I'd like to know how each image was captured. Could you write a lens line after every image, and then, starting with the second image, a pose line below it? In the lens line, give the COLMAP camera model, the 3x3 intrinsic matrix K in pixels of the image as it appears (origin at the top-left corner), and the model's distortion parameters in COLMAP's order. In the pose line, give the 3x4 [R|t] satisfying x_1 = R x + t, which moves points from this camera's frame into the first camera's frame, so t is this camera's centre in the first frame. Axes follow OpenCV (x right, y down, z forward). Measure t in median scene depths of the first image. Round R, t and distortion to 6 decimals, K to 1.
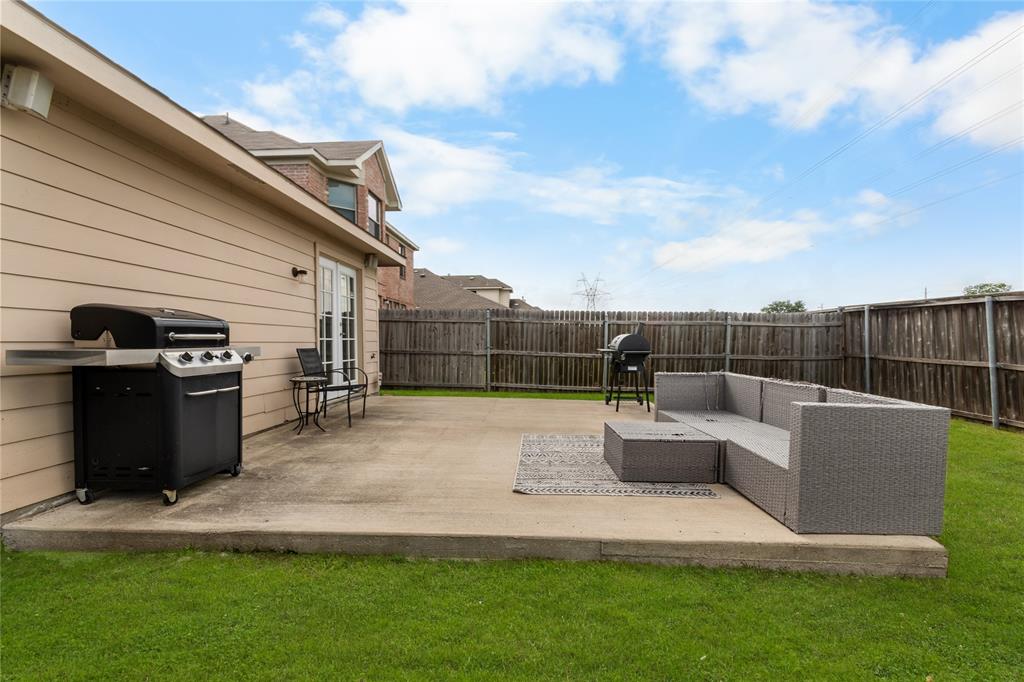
lens RADIAL K [[449.0, 0, 515.7], [0, 449.0, 348.7], [0, 0, 1]] dist [0.004123, 0.000544]
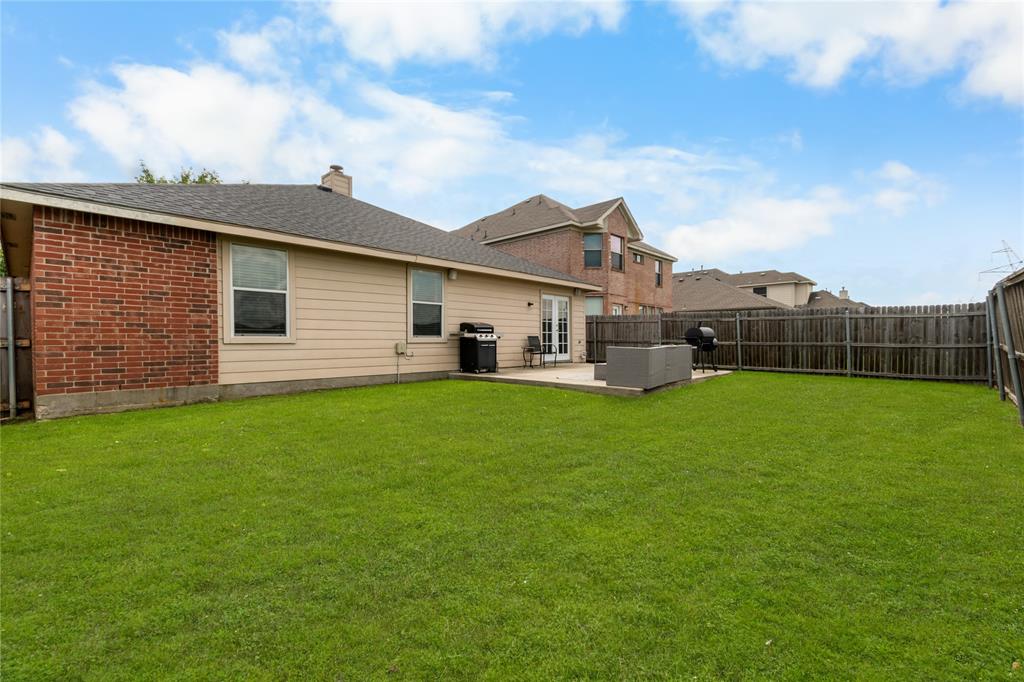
lens RADIAL K [[449.0, 0, 515.7], [0, 449.0, 348.7], [0, 0, 1]] dist [0.004123, 0.000544]
pose [[0.769340, 0.009260, -0.638772, 0.557699], [-0.008283, 0.999955, 0.004519, 0.031861], [0.638785, 0.001814, 0.769383, -0.502327]]
